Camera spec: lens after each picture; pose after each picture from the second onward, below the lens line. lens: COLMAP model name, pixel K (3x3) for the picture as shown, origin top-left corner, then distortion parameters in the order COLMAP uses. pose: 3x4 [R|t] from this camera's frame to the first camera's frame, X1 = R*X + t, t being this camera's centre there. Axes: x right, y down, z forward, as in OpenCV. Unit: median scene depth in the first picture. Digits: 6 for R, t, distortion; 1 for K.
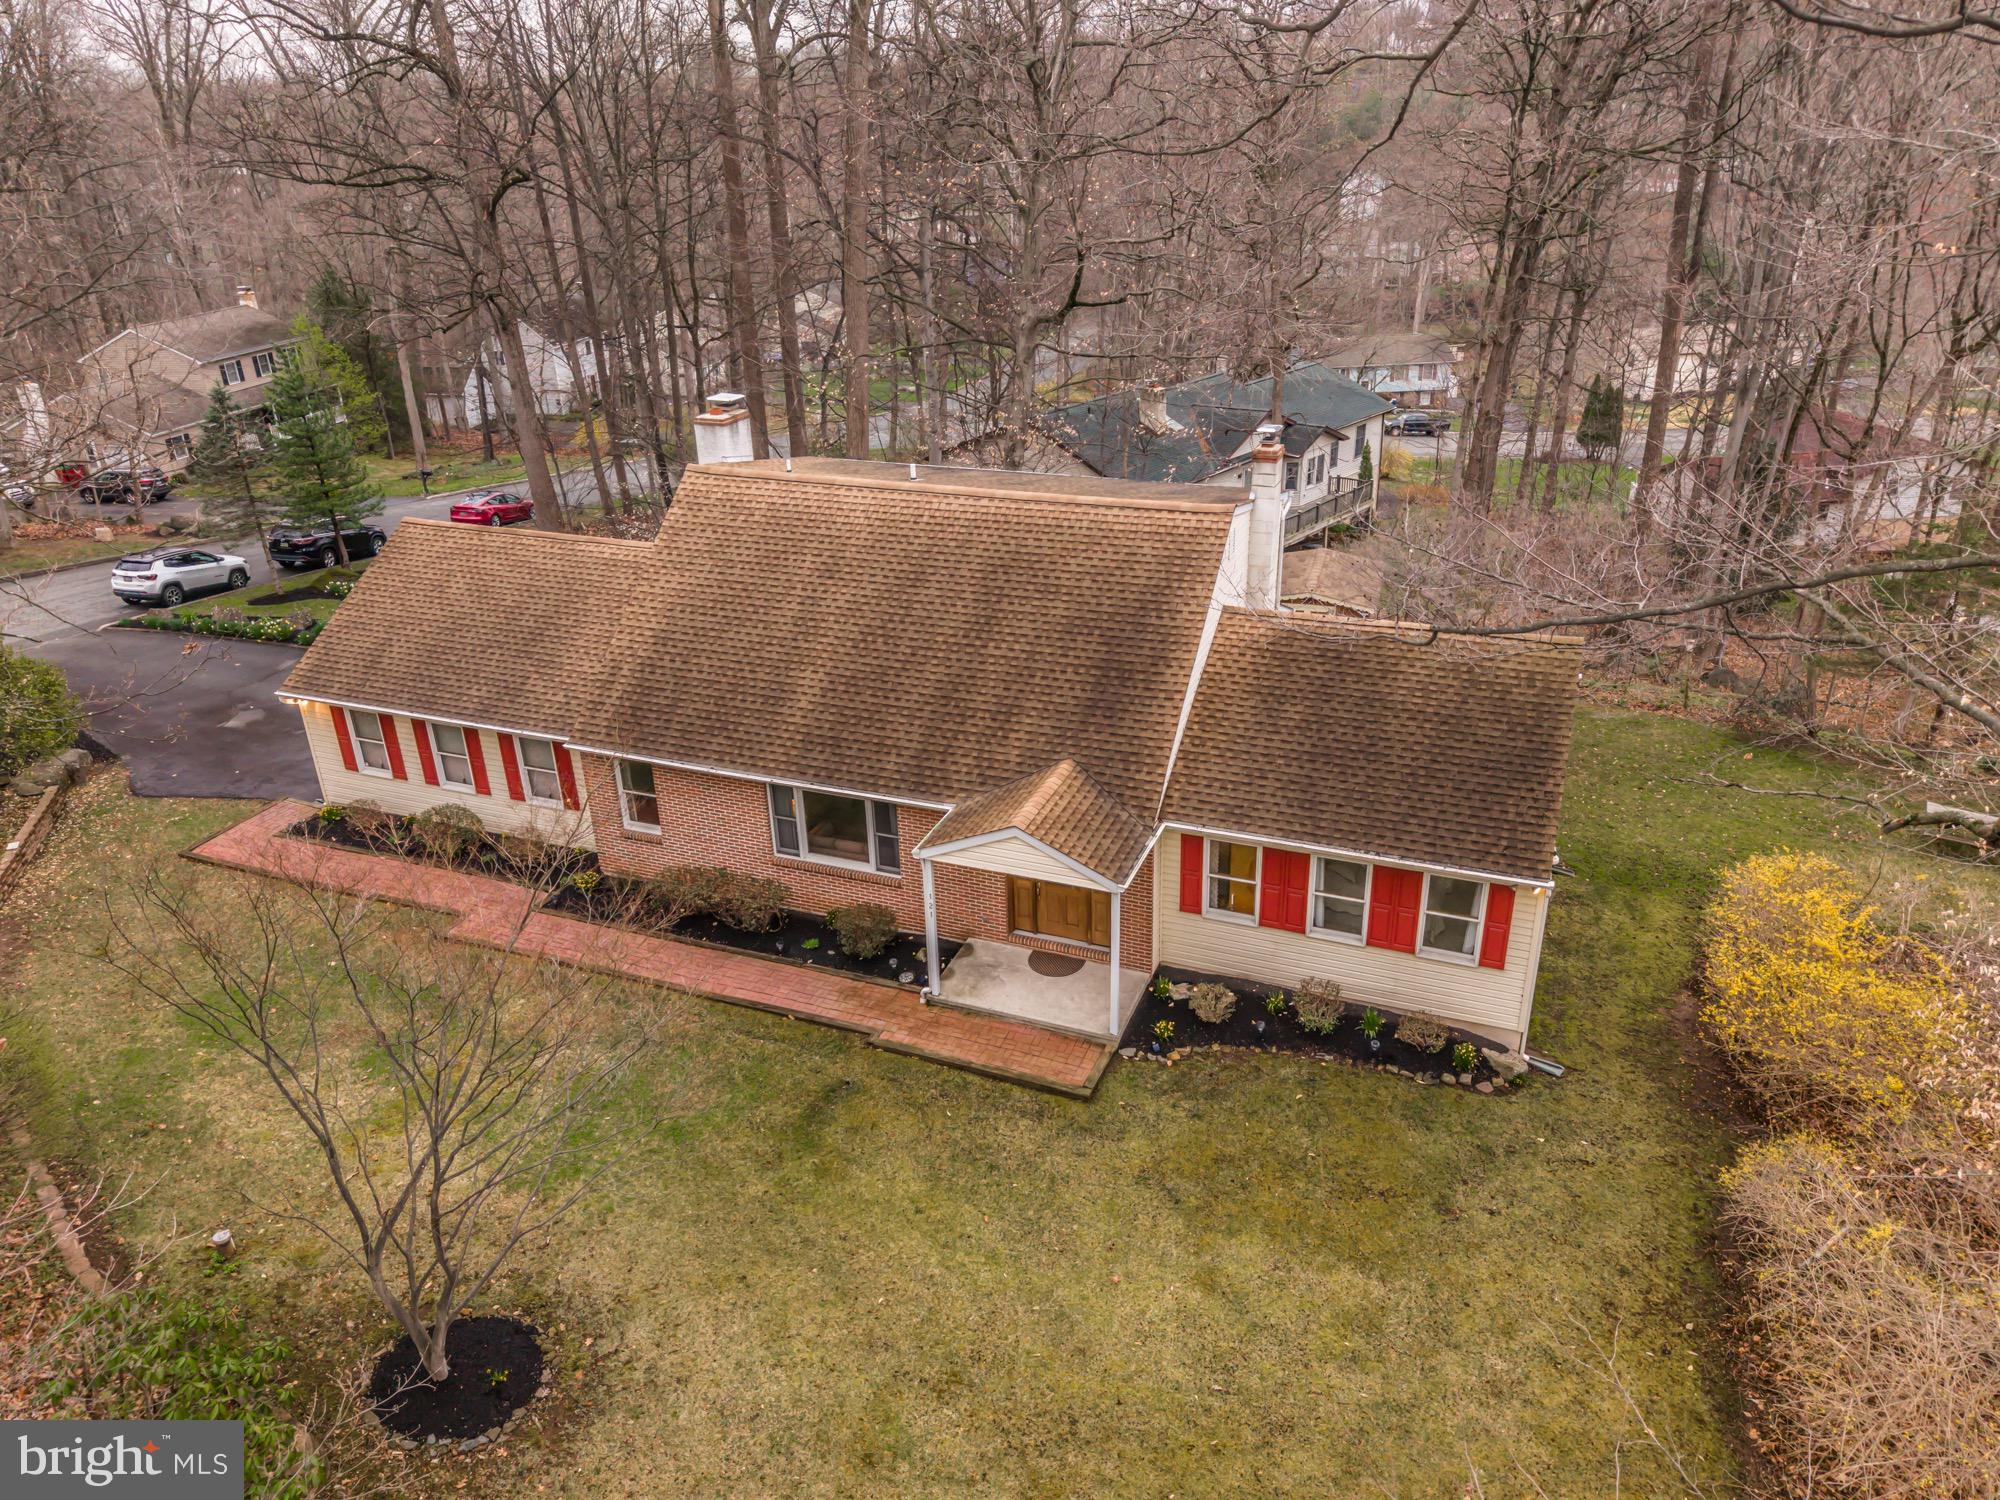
lens RADIAL K [[1402.2, 0, 1000.0], [0, 1402.2, 750.0], [0, 0, 1]] dist [0.039553, -0.056645]
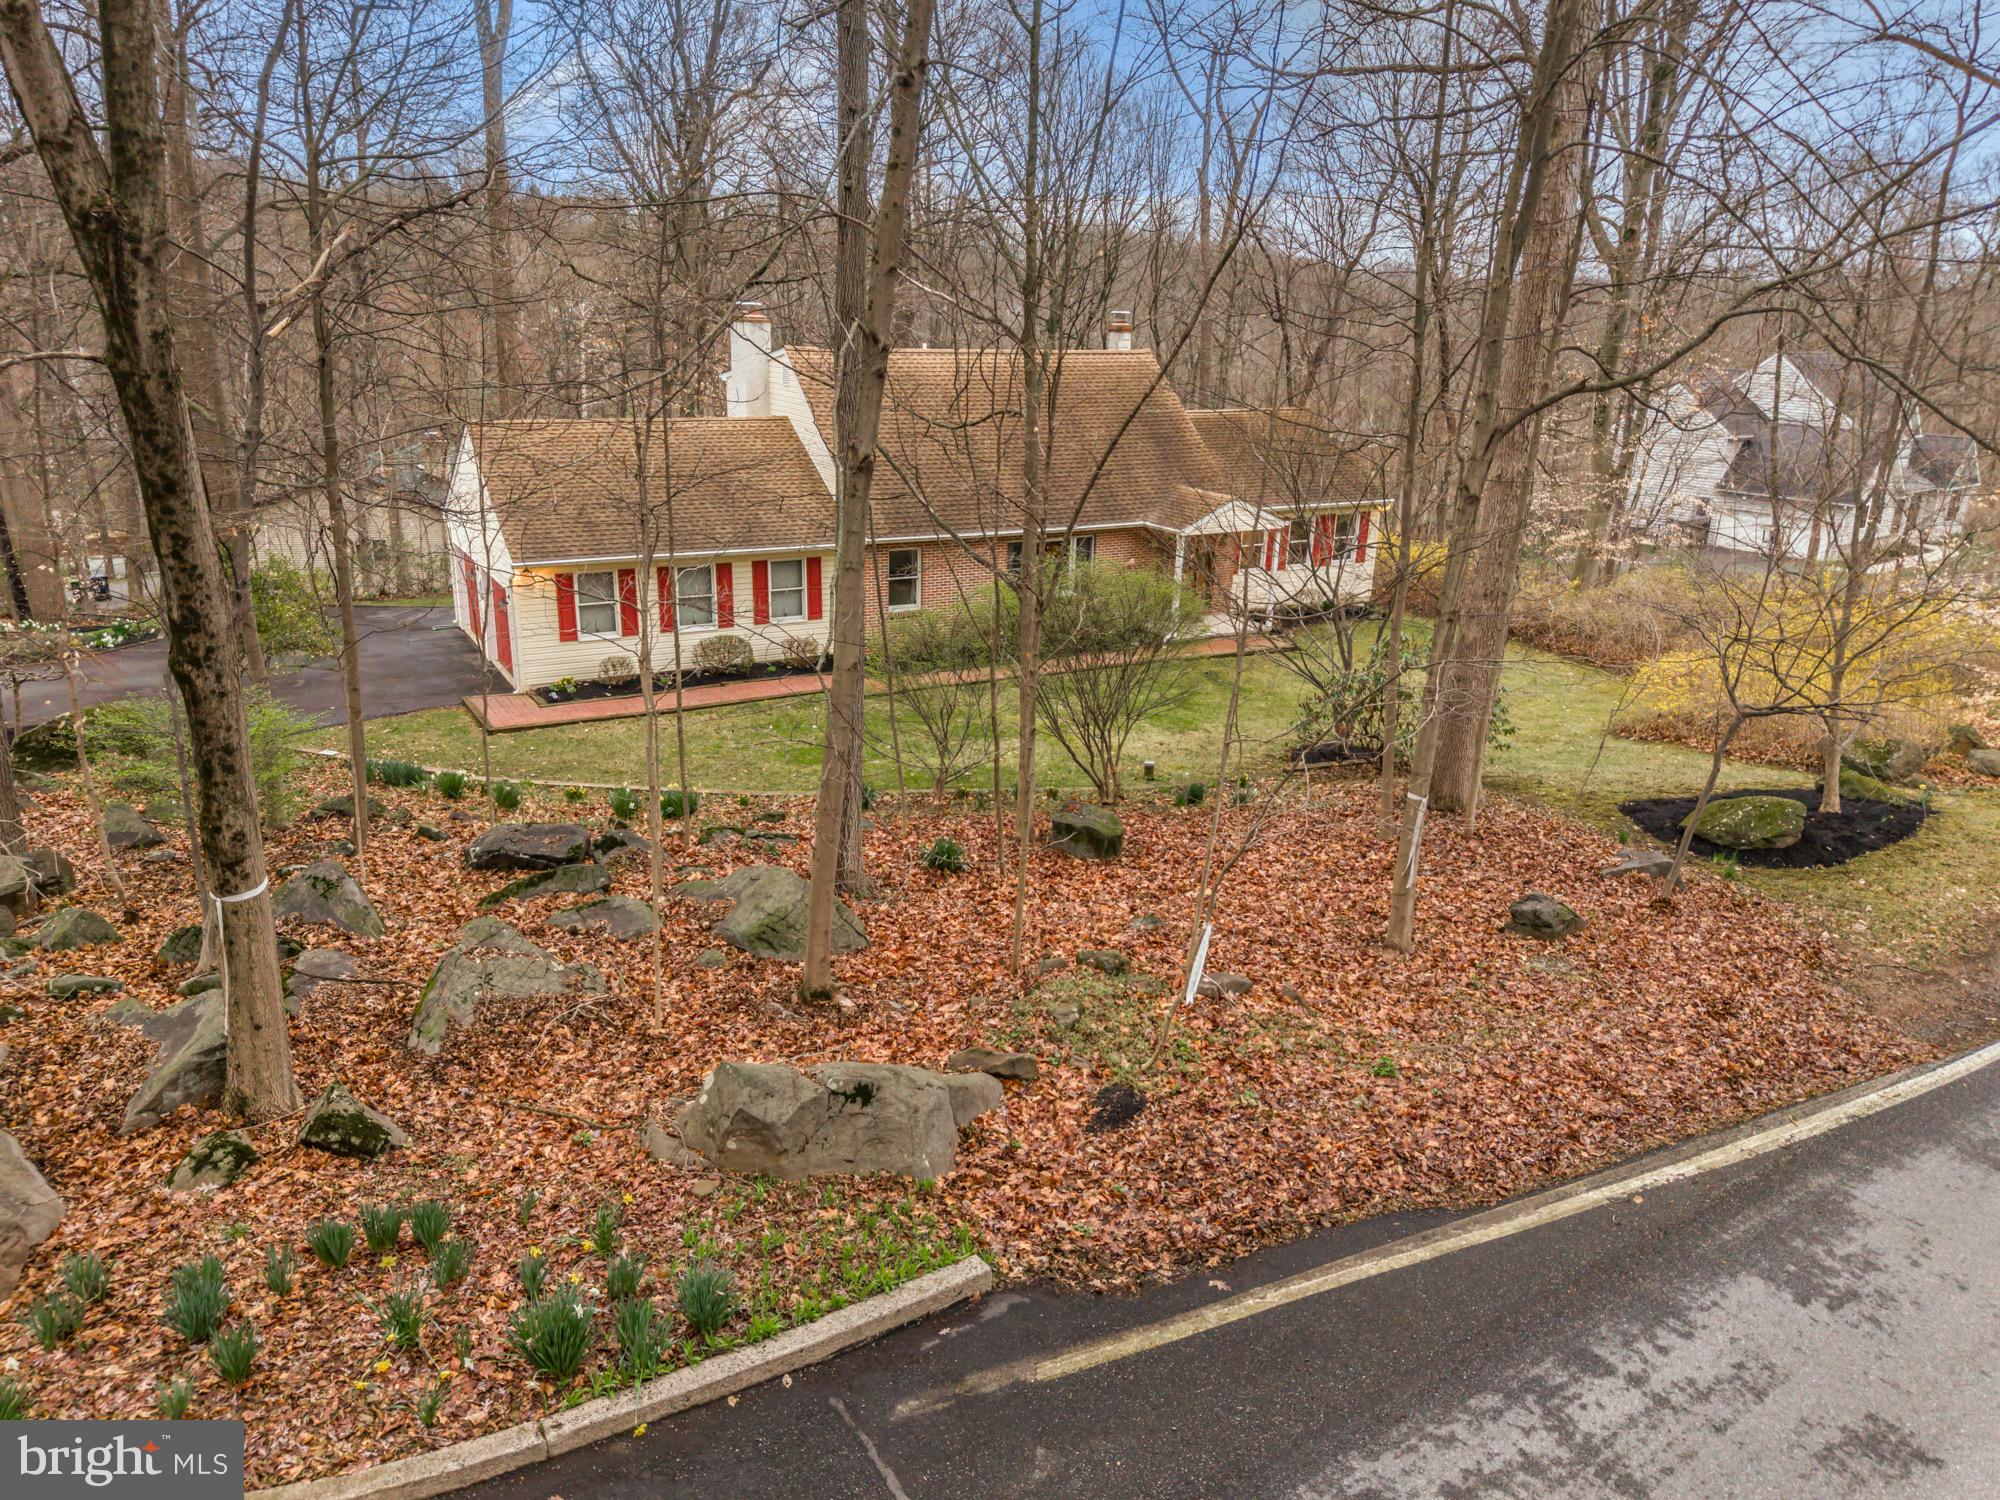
lens RADIAL K [[1369.1, 0, 1000.0], [0, 1369.1, 750.0], [0, 0, 1]] dist [0.037796, -0.058400]
pose [[0.621636, -0.198539, 0.757727, -1.367617], [0.297417, 0.954728, 0.006157, 0.233081], [-0.724646, 0.221534, 0.652542, 0.187943]]
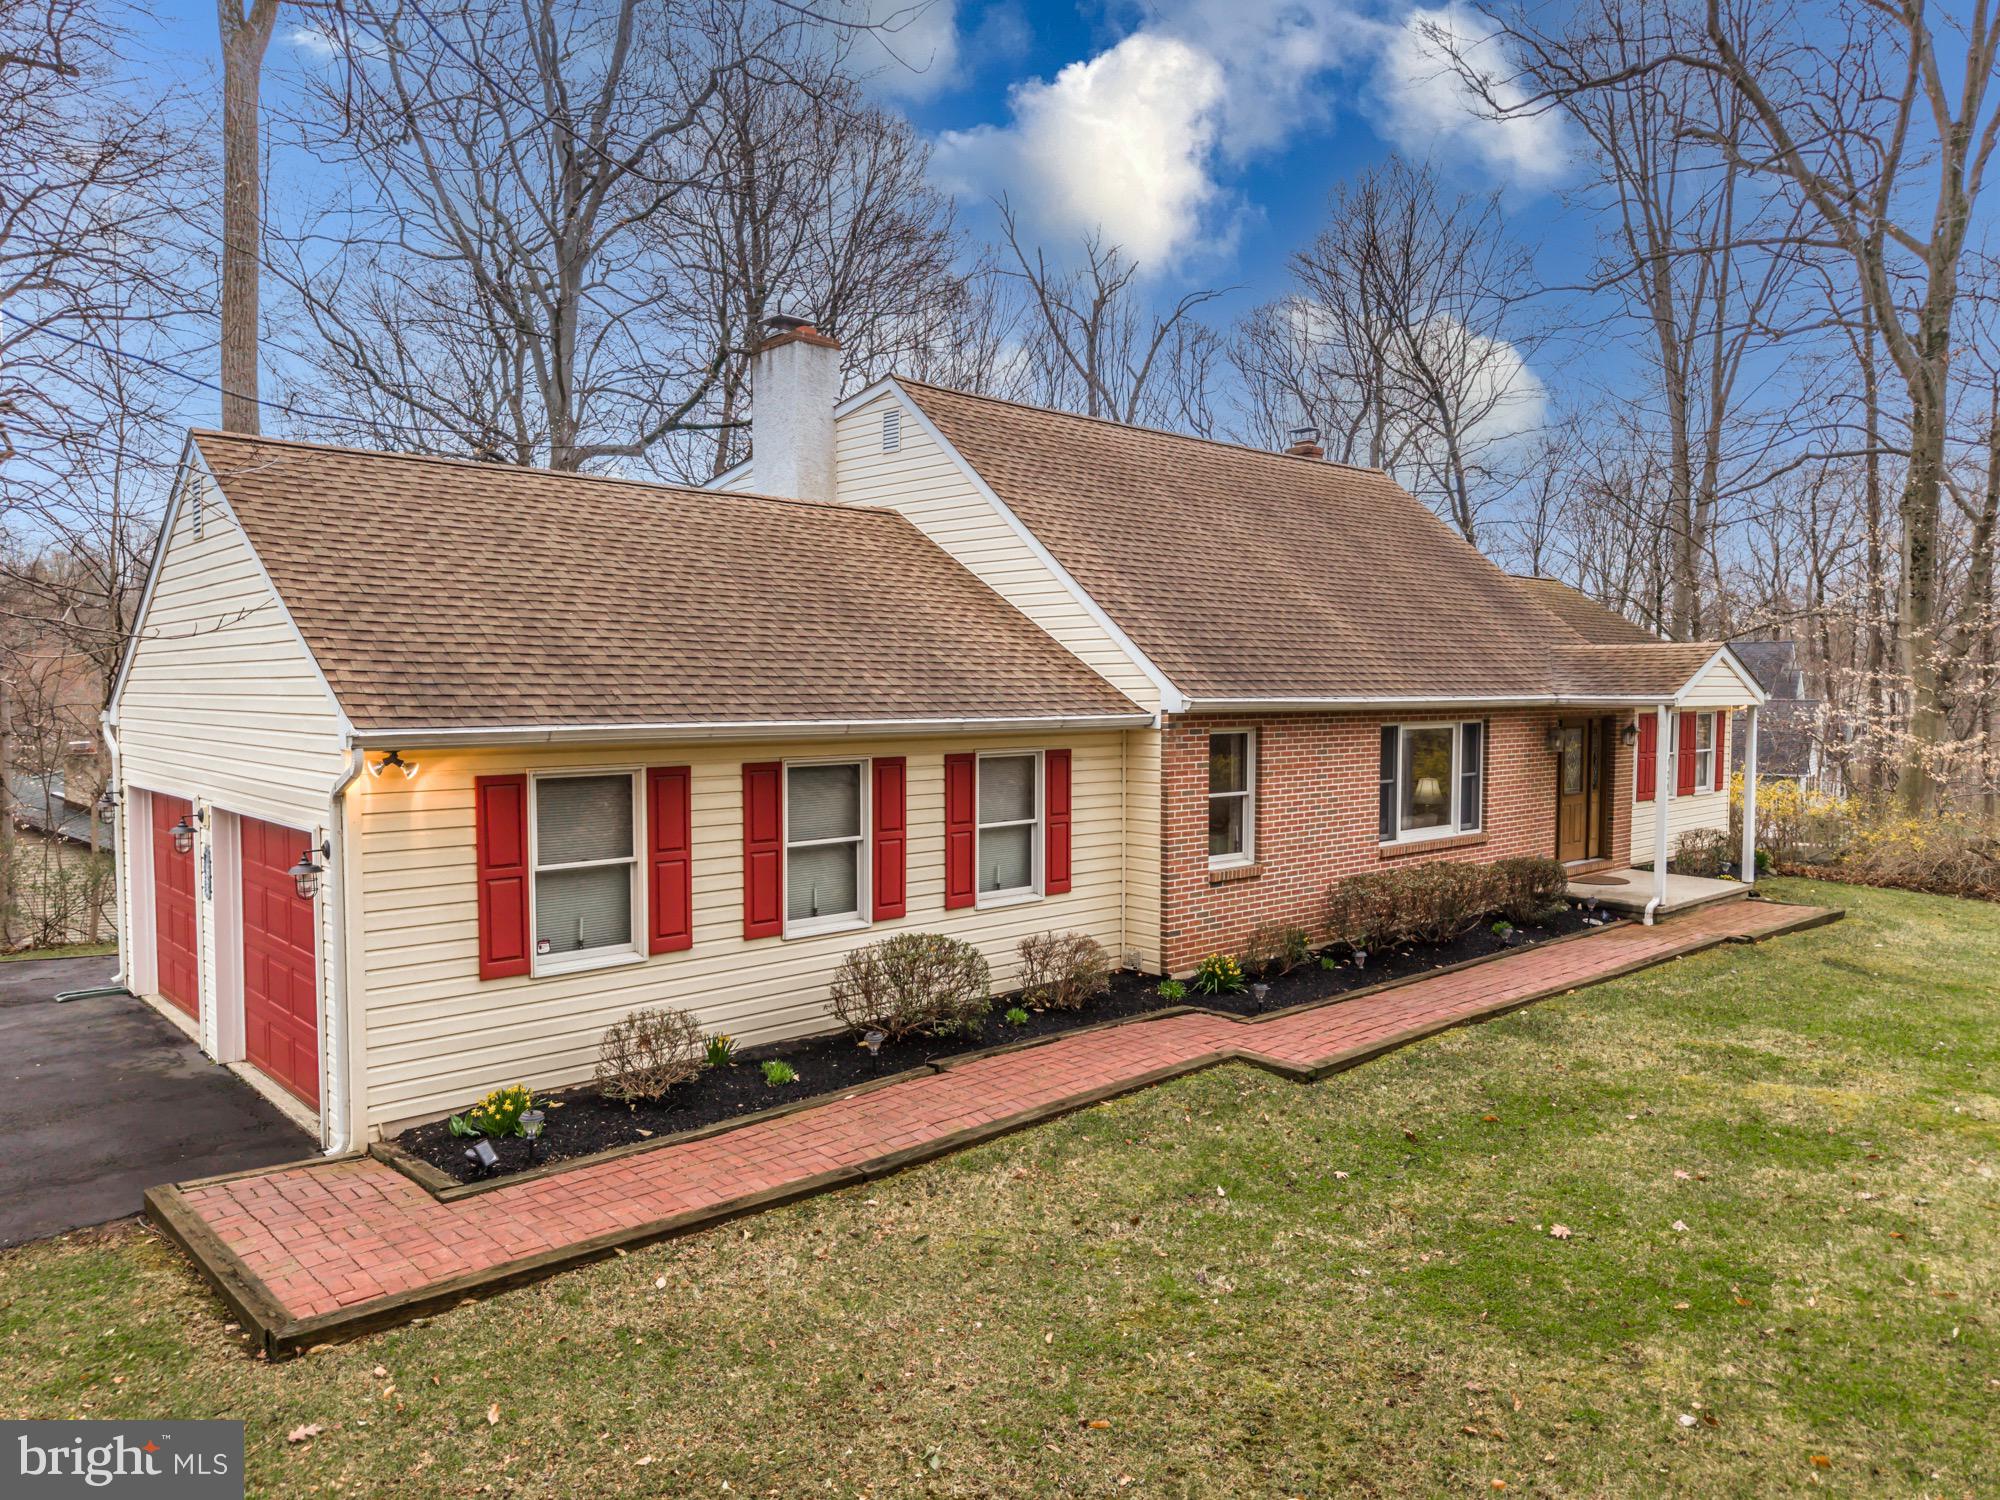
lens RADIAL K [[1343.5, 0, 1000.0], [0, 1343.5, 750.0], [0, 0, 1]] dist [0.071464, -0.115097]
pose [[0.437740, -0.013746, 0.898996, -0.926366], [0.375539, 0.911282, -0.168924, 0.085953], [-0.816917, 0.411553, 0.404067, 0.987542]]
